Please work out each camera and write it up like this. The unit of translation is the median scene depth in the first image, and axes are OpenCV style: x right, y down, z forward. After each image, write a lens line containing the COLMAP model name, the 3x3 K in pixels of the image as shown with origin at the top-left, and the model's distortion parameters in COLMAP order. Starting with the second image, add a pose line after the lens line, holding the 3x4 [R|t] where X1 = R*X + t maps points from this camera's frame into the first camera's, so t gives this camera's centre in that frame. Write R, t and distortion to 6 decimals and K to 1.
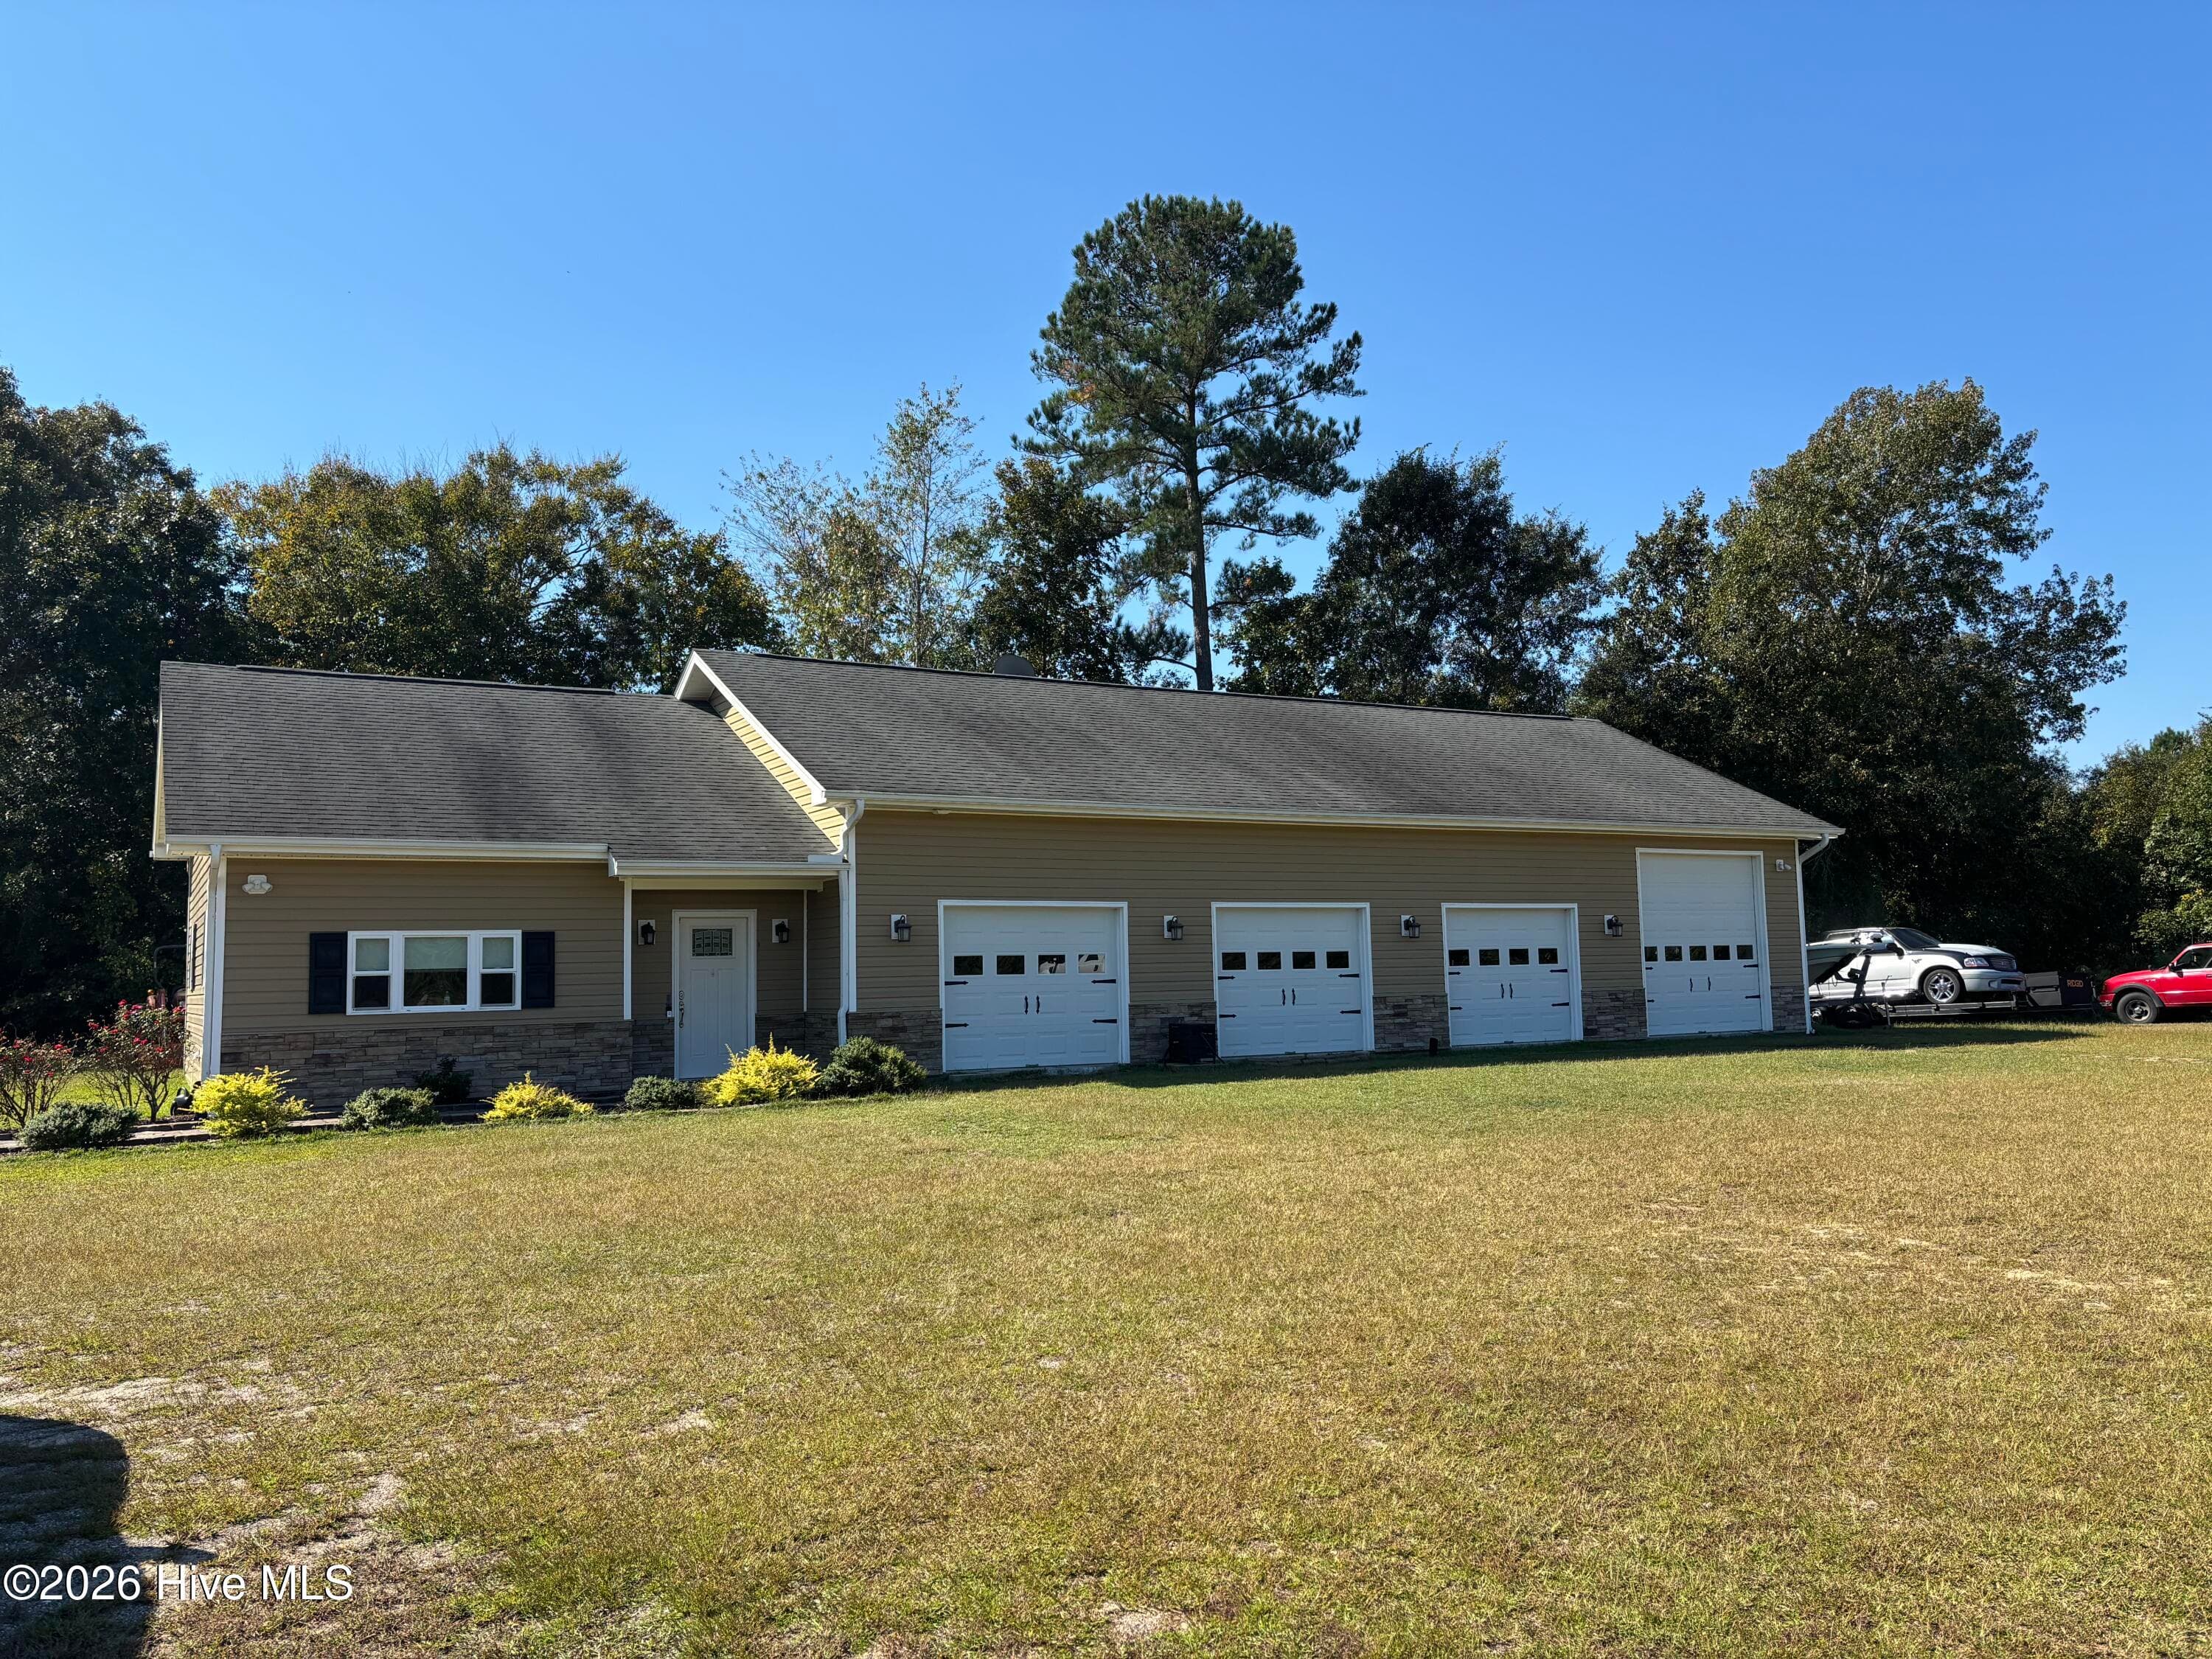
lens RADIAL K [[1662.6, 0, 1116.5], [0, 1662.6, 820.1], [0, 0, 1]] dist [0.060437, -0.056793]
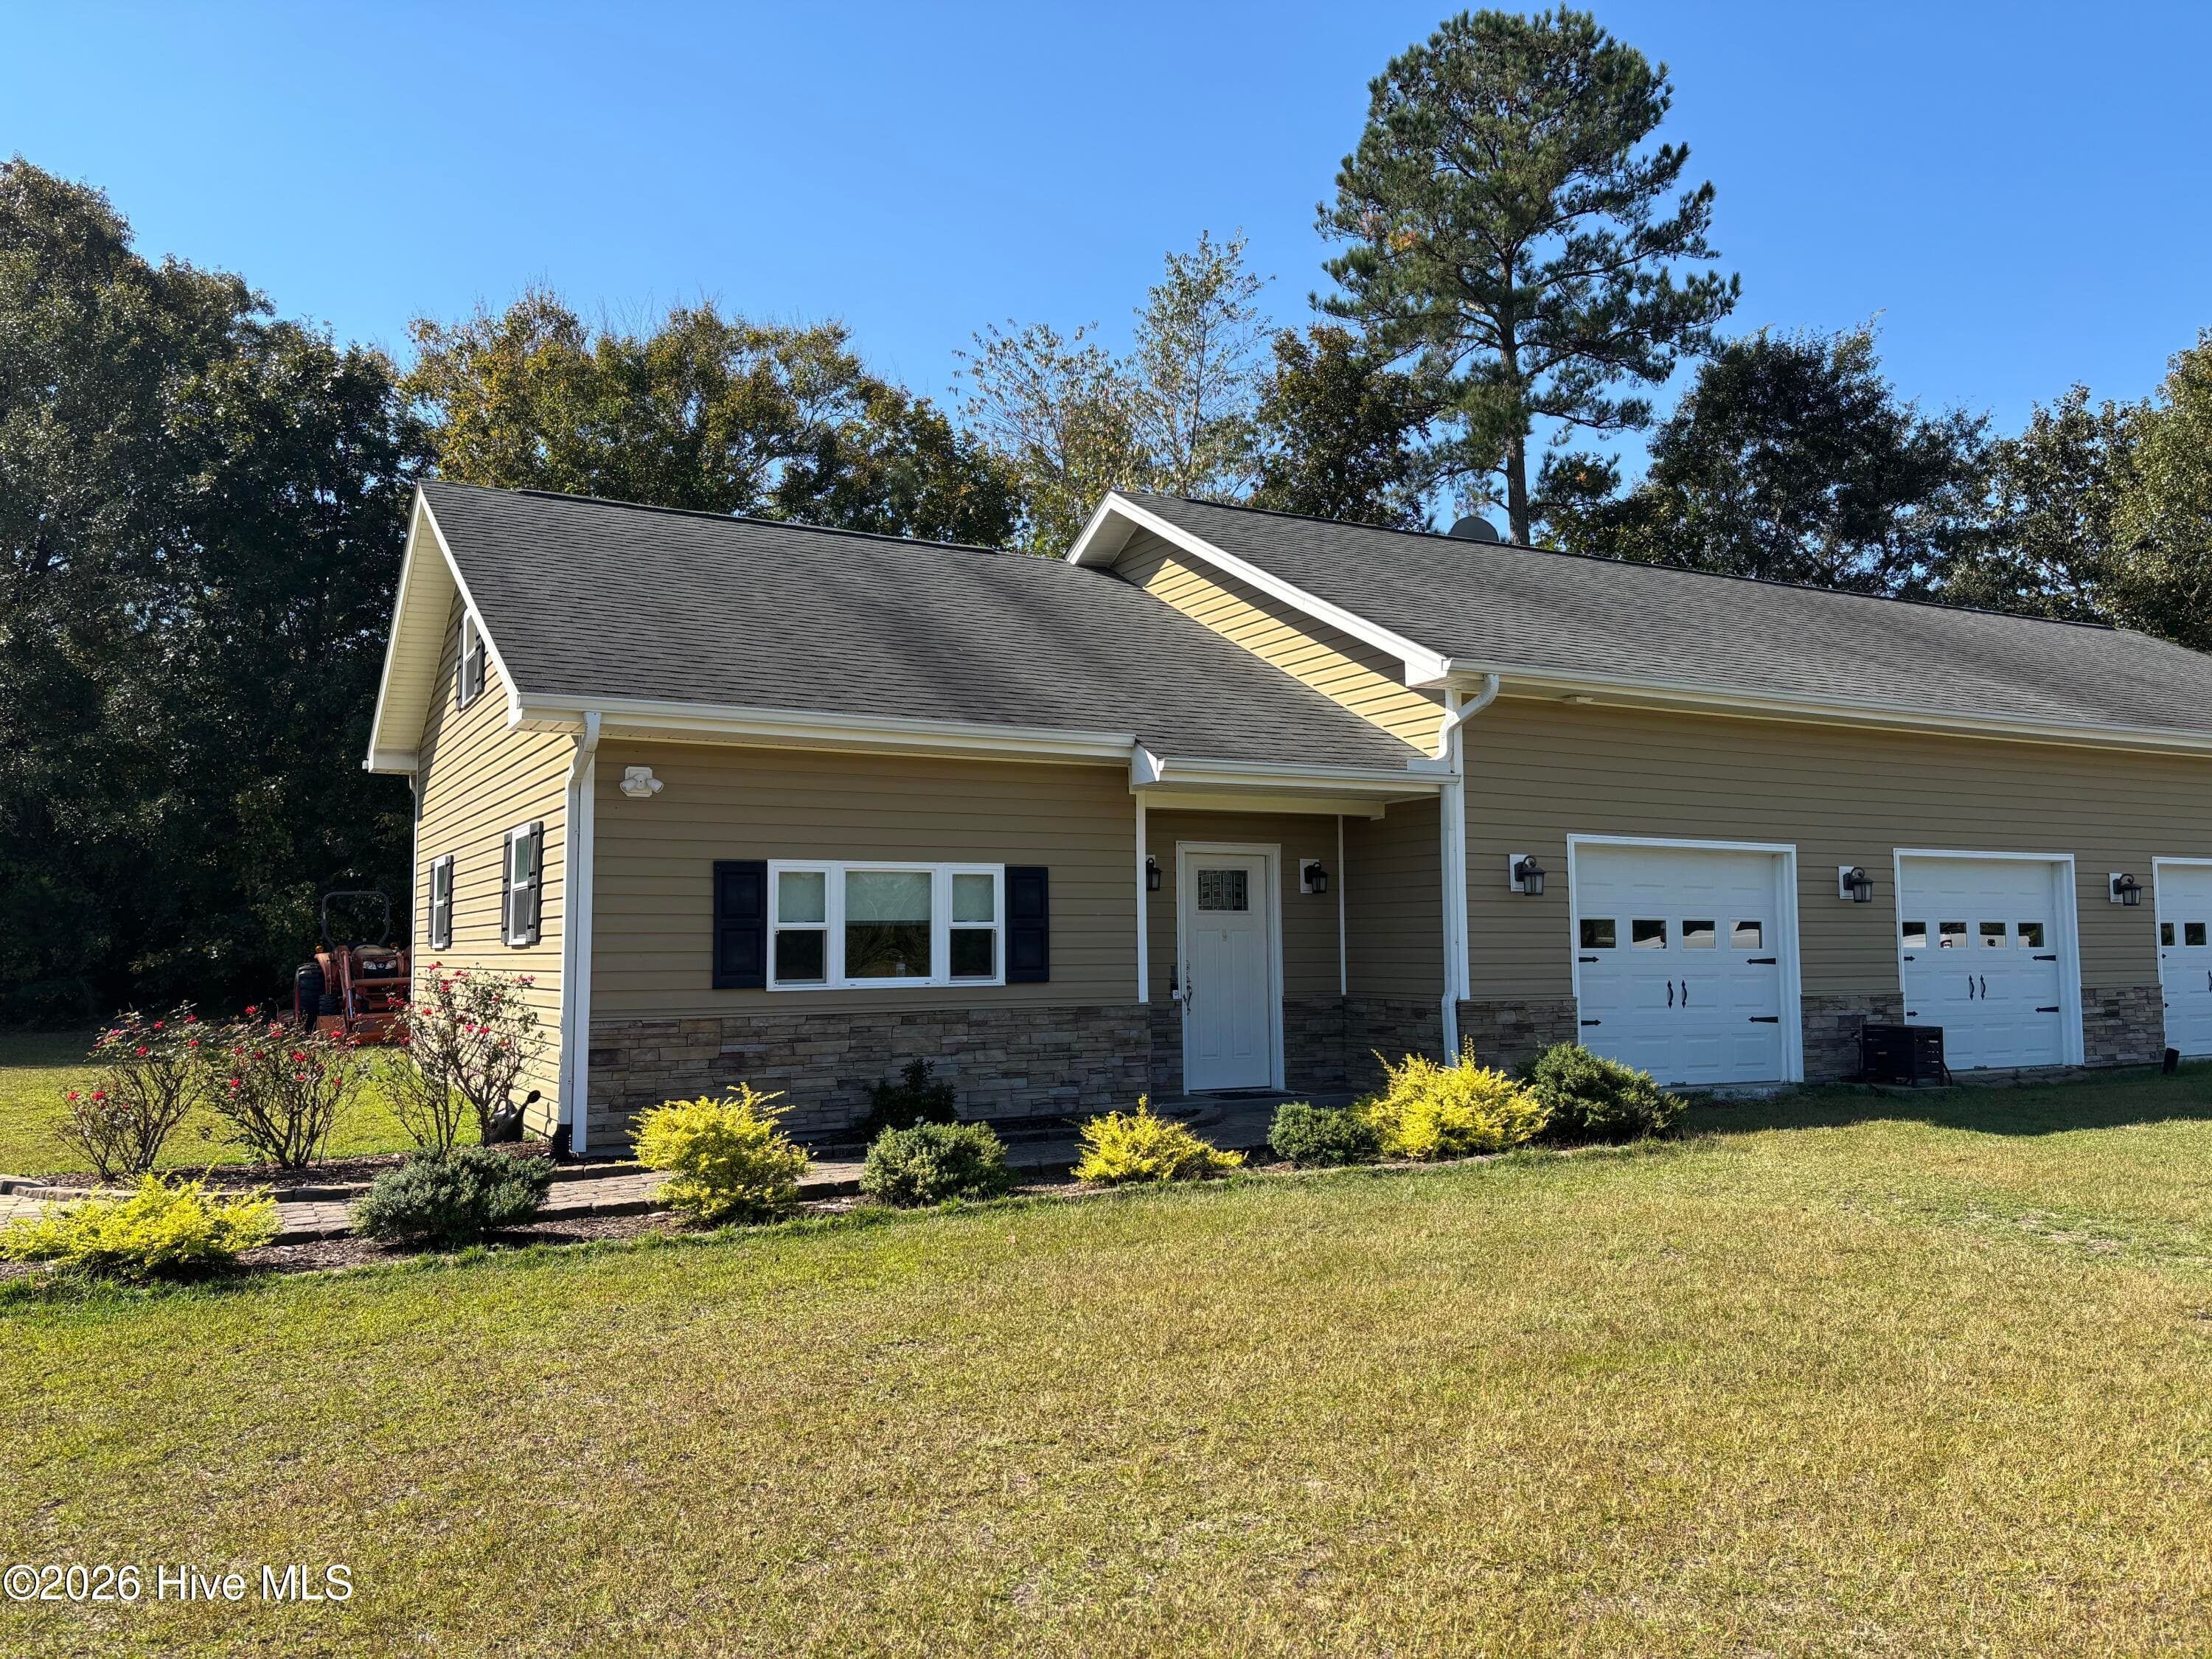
lens RADIAL K [[1662.6, 0, 1104.1], [0, 1662.6, 808.7], [0, 0, 1]] dist [0.060437, -0.056793]
pose [[0.999434, 0.014577, -0.030328, -0.218958], [-0.014270, 0.999845, 0.010319, 0.027202], [0.030474, -0.009880, 0.999487, 0.262039]]
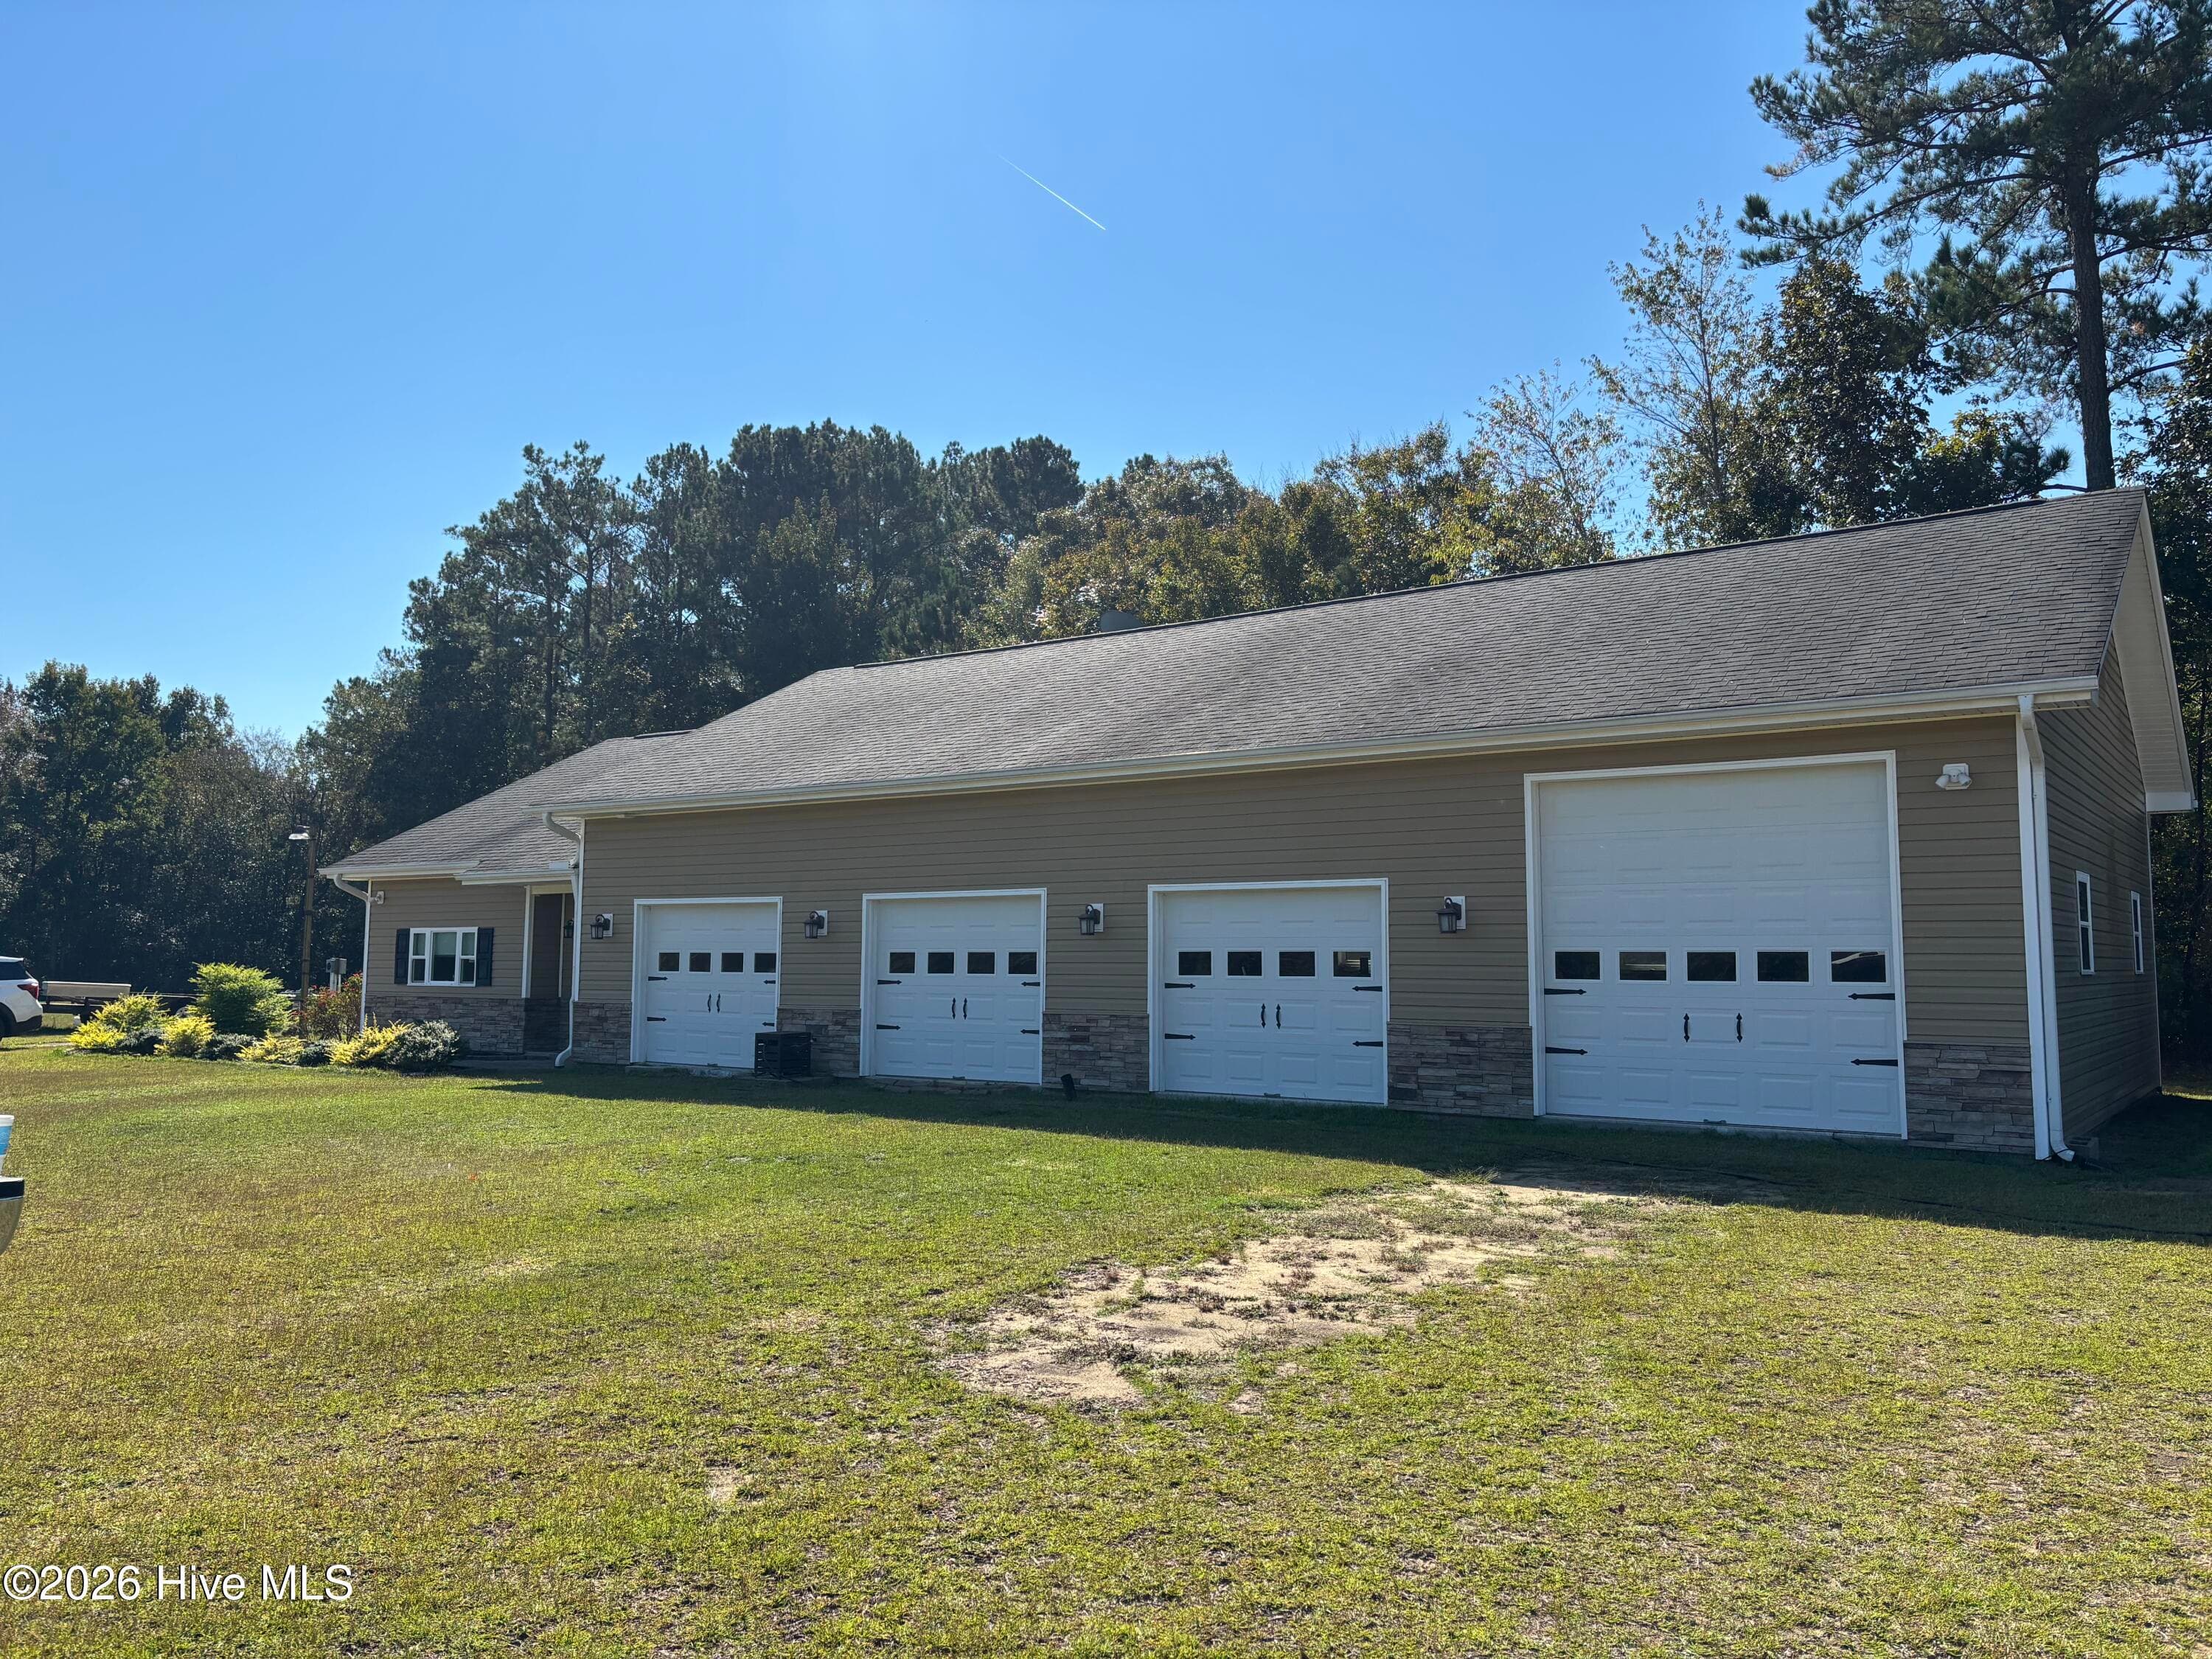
lens RADIAL K [[1662.6, 0, 1116.8], [0, 1662.6, 831.8], [0, 0, 1]] dist [0.060437, -0.056793]
pose [[0.410660, -0.050980, -0.910362, 0.793245], [0.066856, 0.997432, -0.025697, 0.042926], [0.909334, -0.050311, 0.413014, 0.675680]]
